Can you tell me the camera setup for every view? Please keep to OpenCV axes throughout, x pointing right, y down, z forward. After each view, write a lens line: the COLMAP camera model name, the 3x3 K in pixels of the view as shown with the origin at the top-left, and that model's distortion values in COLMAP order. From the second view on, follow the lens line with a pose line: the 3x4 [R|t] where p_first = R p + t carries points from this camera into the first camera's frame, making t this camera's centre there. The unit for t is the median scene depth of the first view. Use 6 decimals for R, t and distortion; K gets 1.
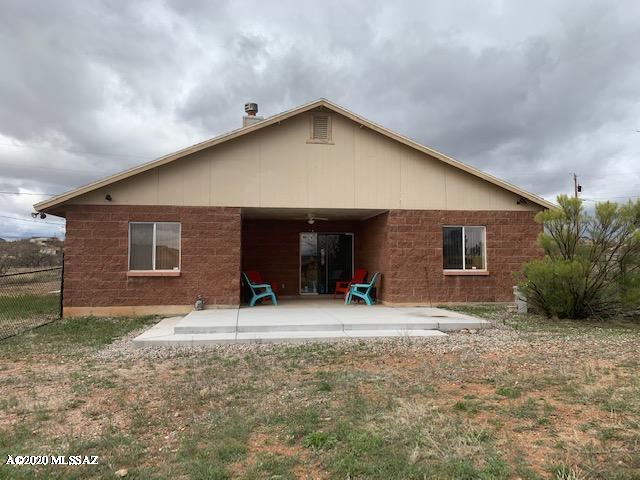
lens RADIAL K [[492.5, 0, 319.6], [0, 492.5, 240.9], [0, 0, 1]] dist [0.030472, -0.032657]
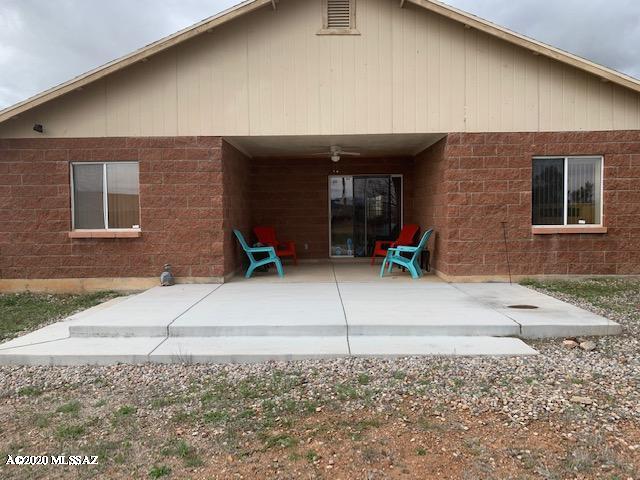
lens RADIAL K [[492.5, 0, 319.8], [0, 492.5, 237.7], [0, 0, 1]] dist [0.030472, -0.032657]
pose [[0.987414, -0.001492, -0.158151, 0.080648], [0.016959, 0.995189, 0.096498, 0.007187], [0.157247, -0.097966, 0.982688, 0.323856]]
